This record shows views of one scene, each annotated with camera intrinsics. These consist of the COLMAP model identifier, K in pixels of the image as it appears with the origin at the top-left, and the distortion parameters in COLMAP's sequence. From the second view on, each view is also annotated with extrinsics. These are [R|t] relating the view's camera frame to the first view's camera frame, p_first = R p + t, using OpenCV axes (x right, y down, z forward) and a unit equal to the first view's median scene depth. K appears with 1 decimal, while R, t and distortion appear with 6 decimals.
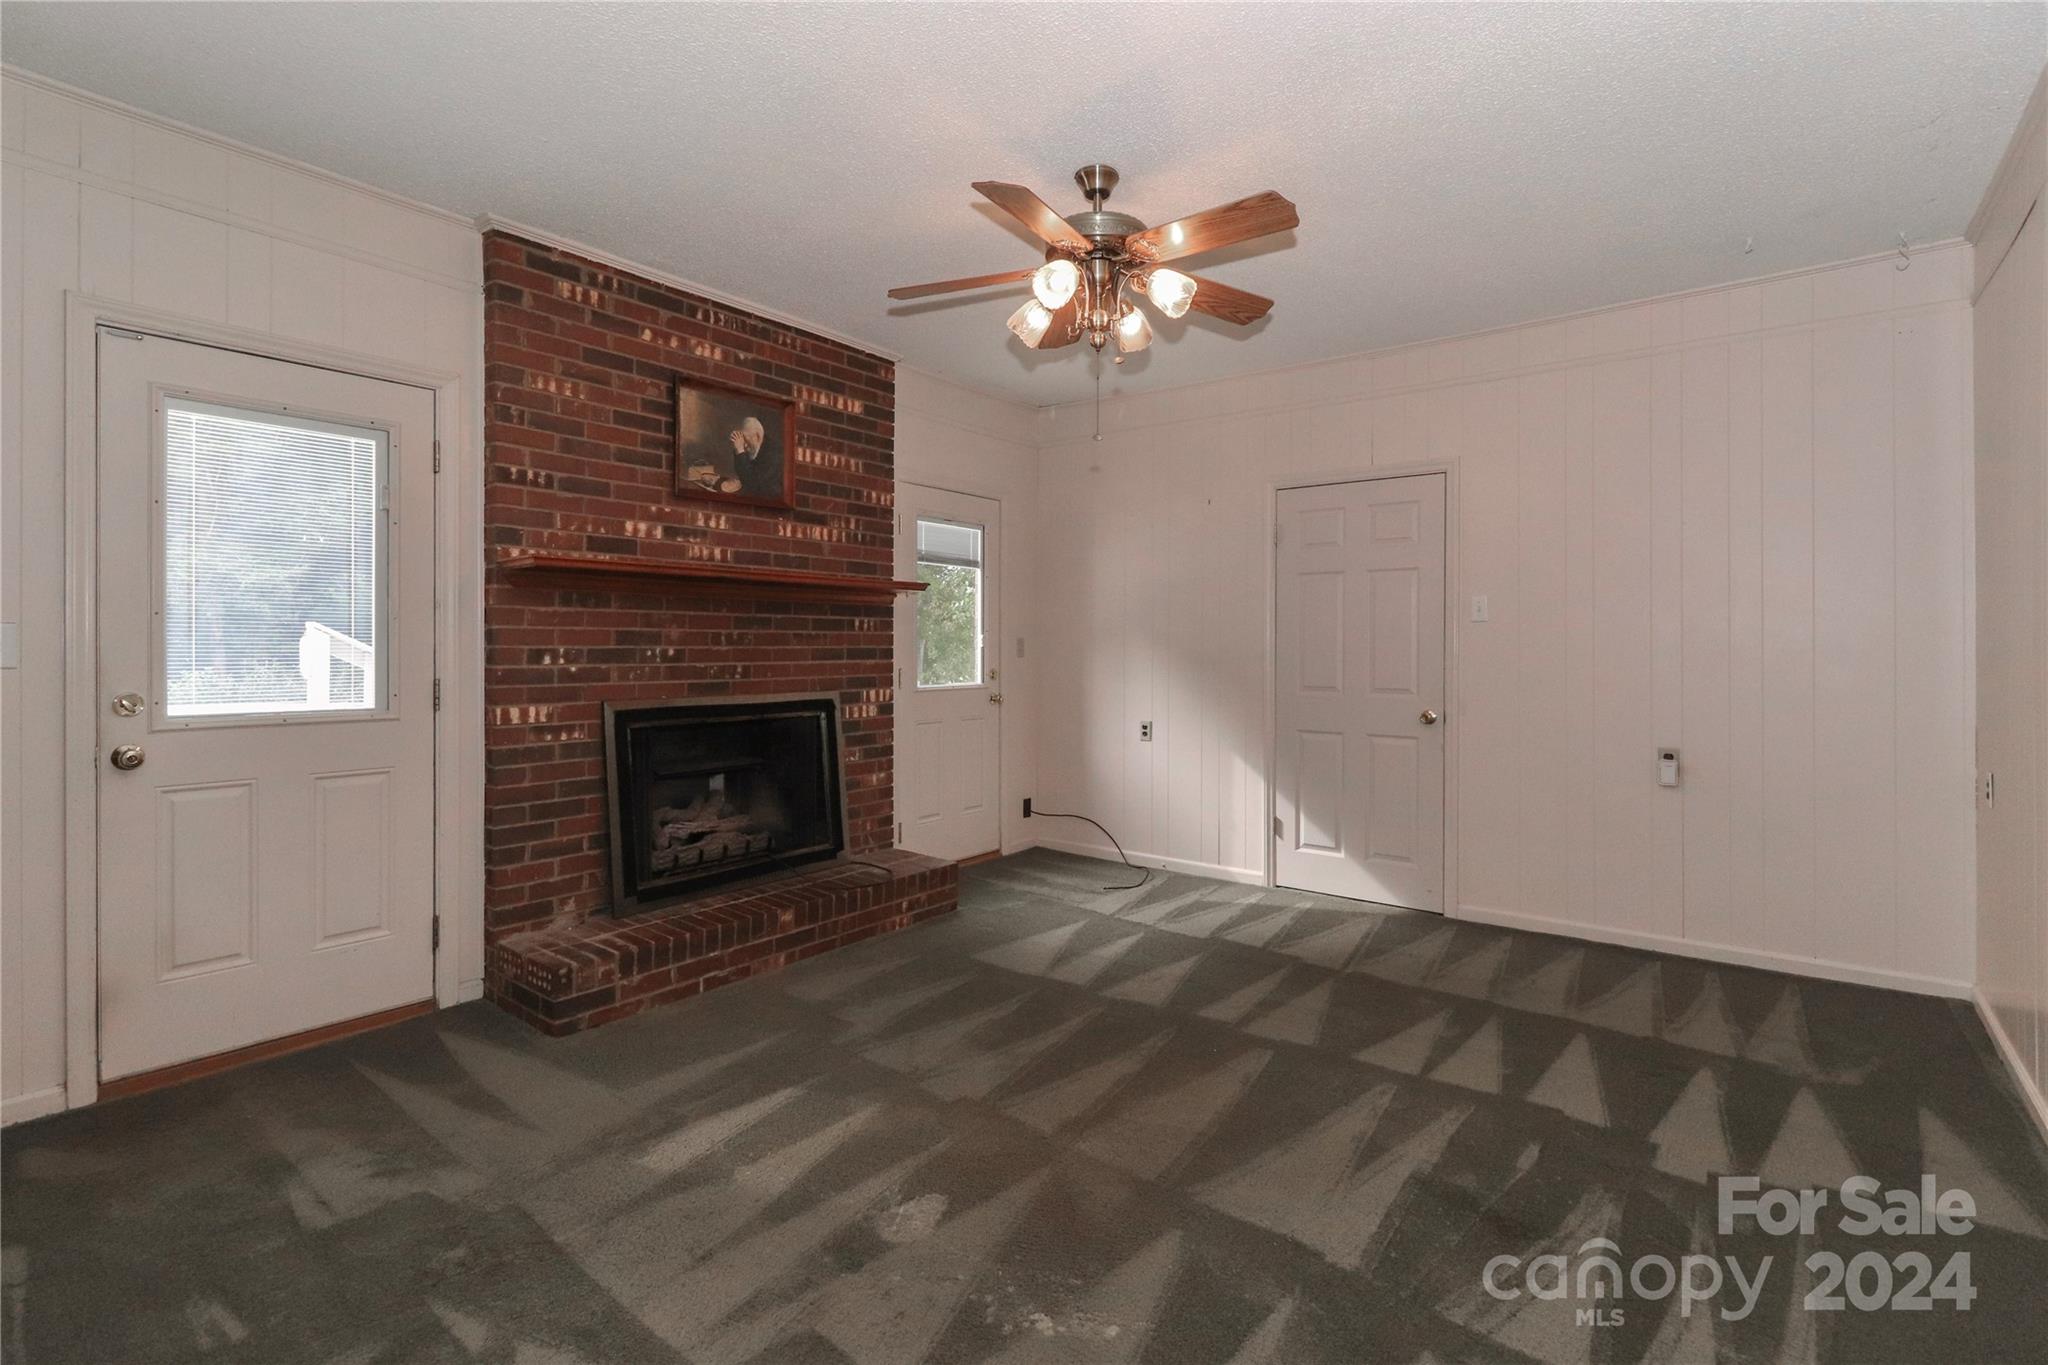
lens RADIAL K [[980.1, 0, 1026.8], [0, 980.1, 663.9], [0, 0, 1]] dist [0.005405, -0.000807]
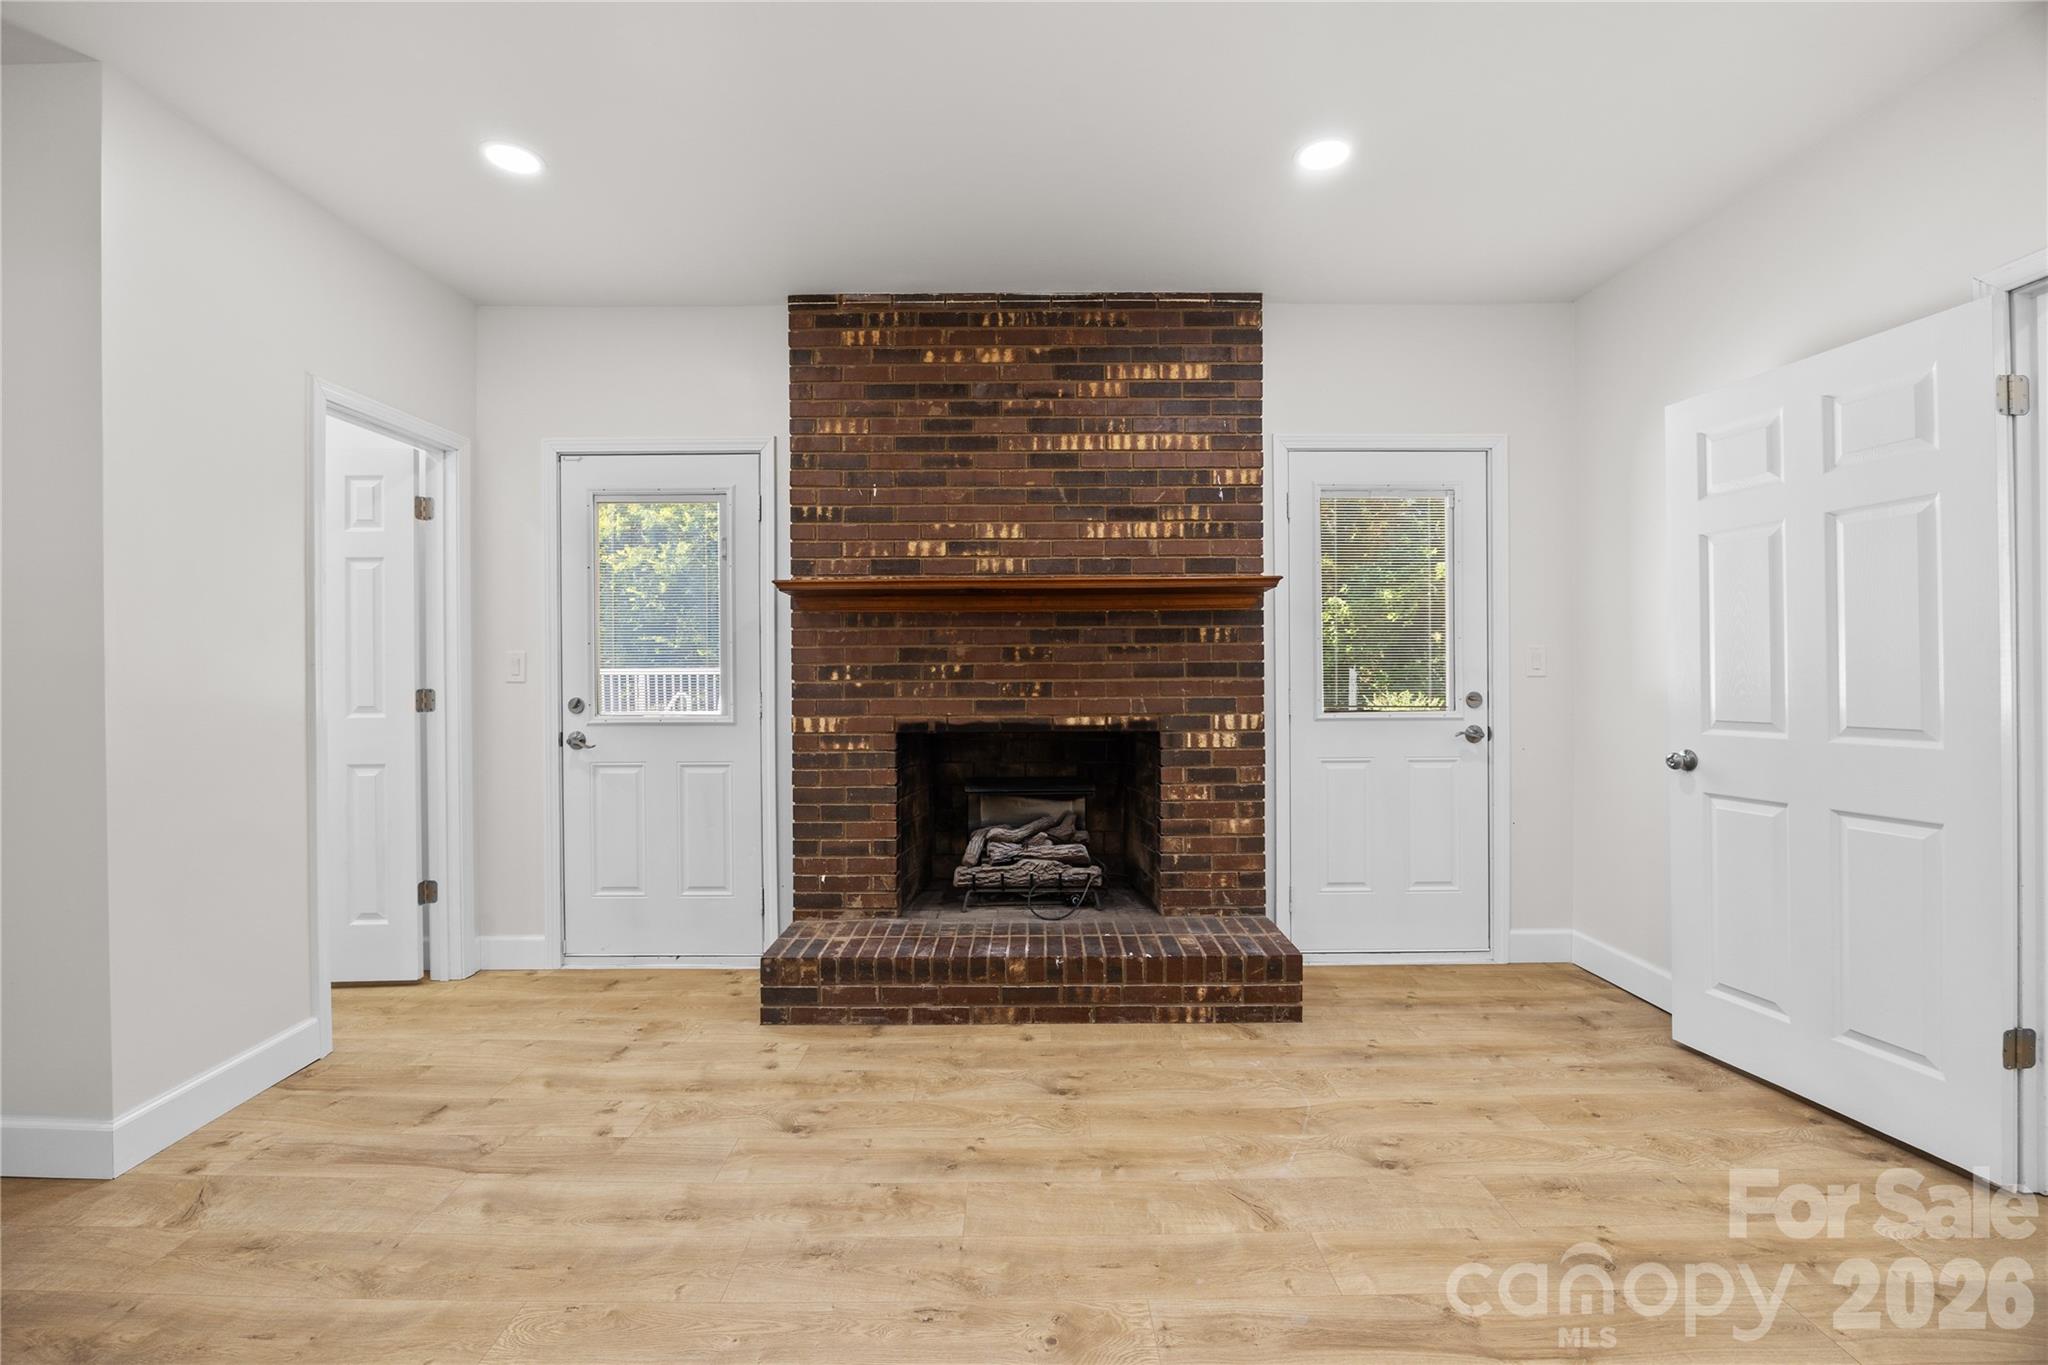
lens RADIAL K [[830.6, 0, 1021.0], [0, 830.6, 689.1], [0, 0, 1]] dist [-0.019474, -0.000075]
pose [[0.603217, -0.000263, -0.797577, 0.332897], [-0.007672, 0.999952, -0.006132, 0.012855], [0.797540, 0.009818, 0.603186, 0.525500]]
